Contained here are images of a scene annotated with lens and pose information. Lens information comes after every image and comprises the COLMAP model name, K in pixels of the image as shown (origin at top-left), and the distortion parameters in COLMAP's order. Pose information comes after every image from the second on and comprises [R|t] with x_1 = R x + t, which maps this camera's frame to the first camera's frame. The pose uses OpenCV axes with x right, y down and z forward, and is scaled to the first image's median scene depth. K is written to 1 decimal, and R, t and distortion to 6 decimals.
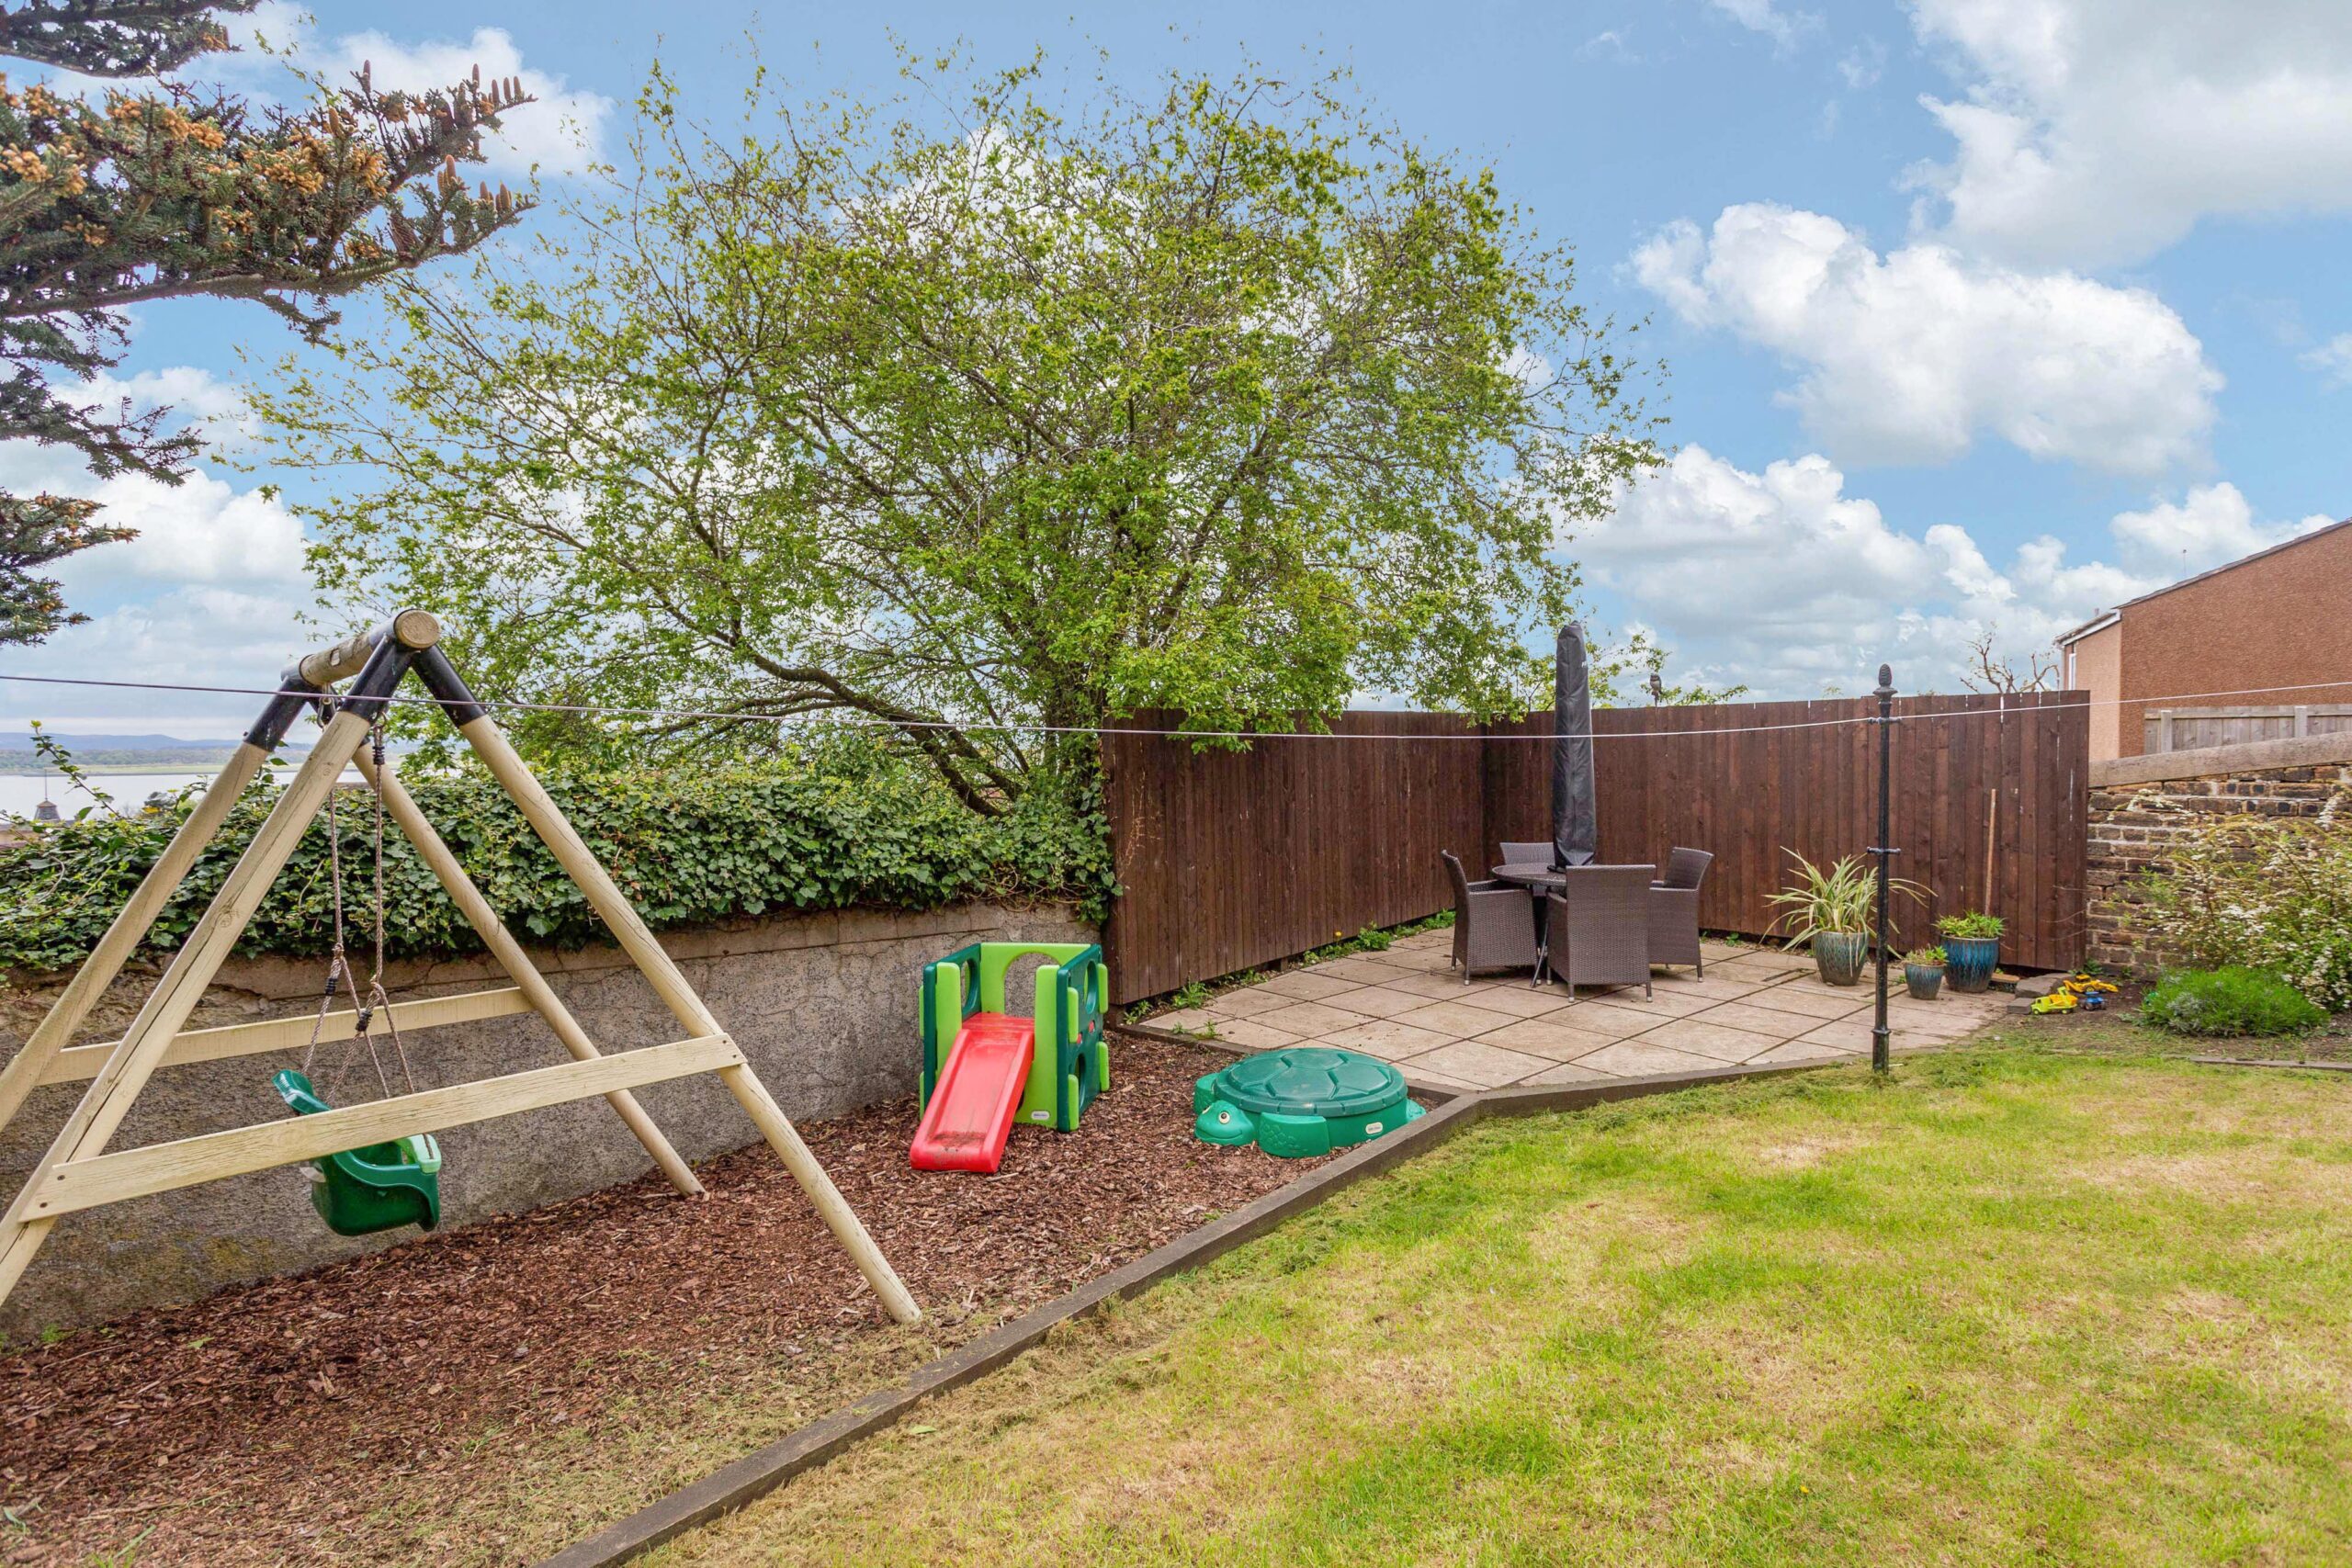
lens RADIAL K [[1121.8, 0, 1176.0], [0, 1121.8, 784.0], [0, 0, 1]] dist [-0.000827, -0.000318]
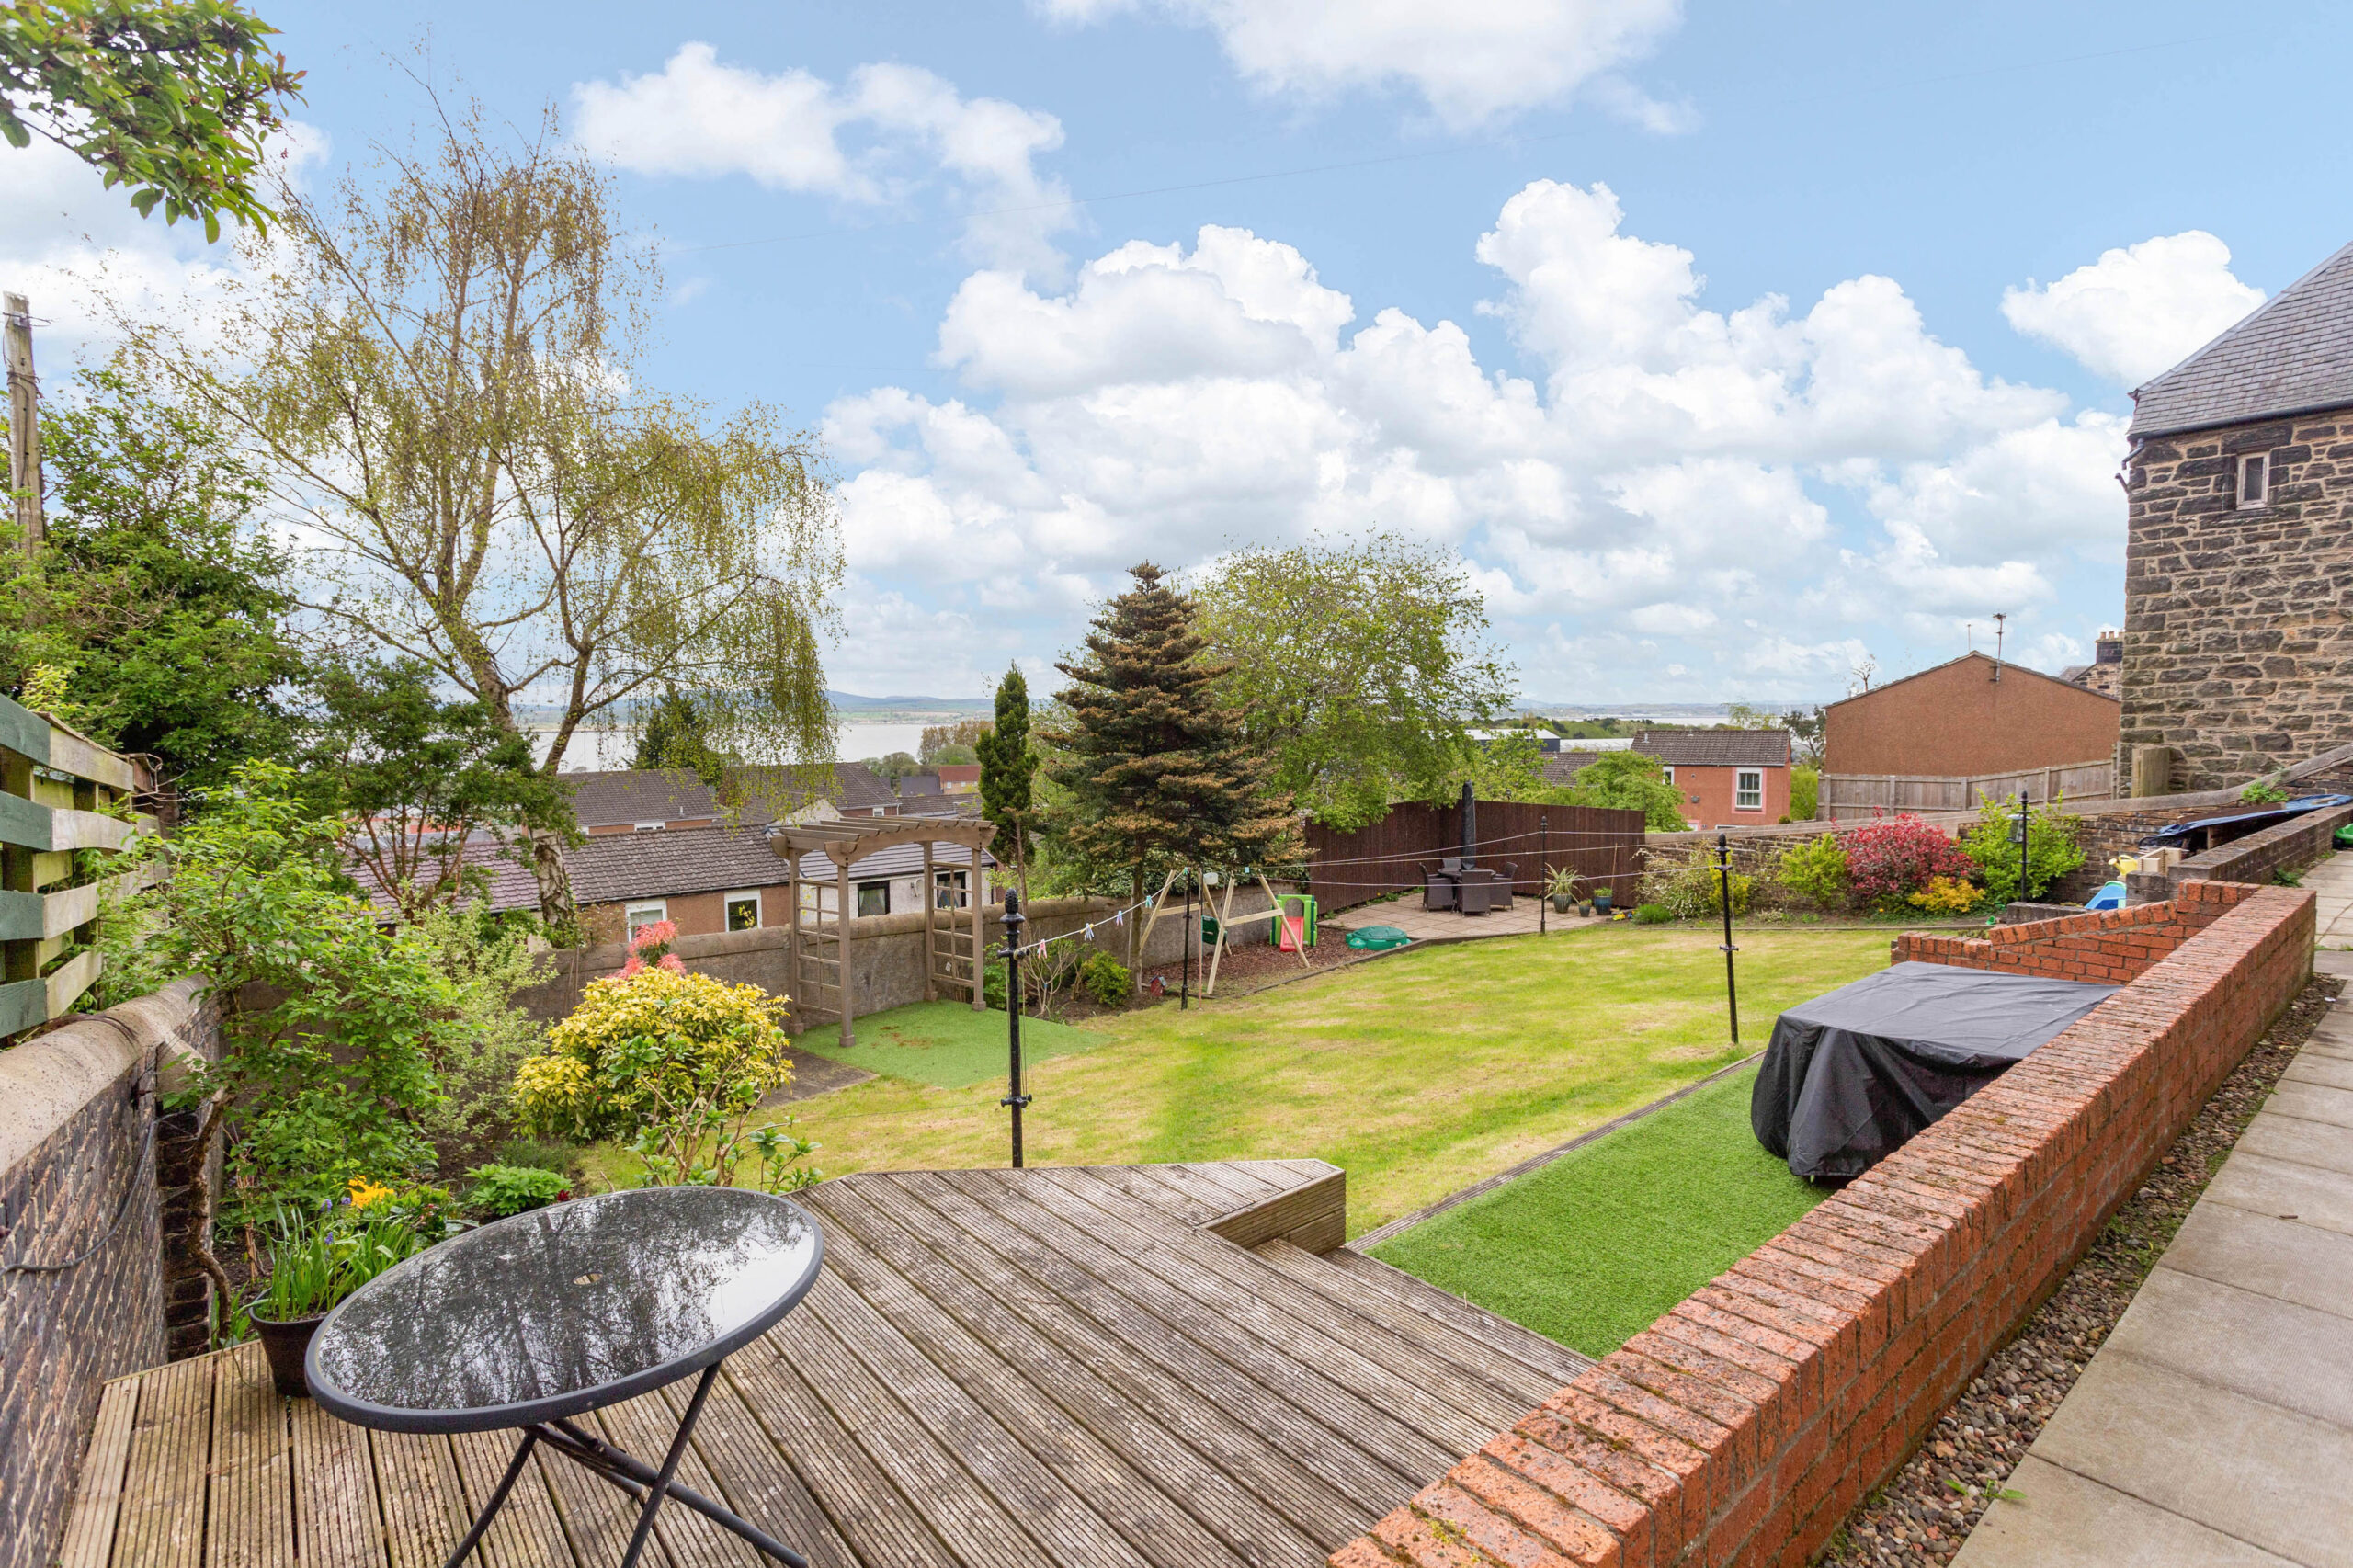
lens RADIAL K [[1122.4, 0, 1176.5], [0, 1122.4, 784.0], [0, 0, 1]] dist [-0.000827, -0.000318]
pose [[0.999952, 0.005253, 0.008300, -0.382582], [-0.005458, 0.999677, 0.024836, -0.202147], [-0.008166, -0.024880, 0.999657, -1.746405]]
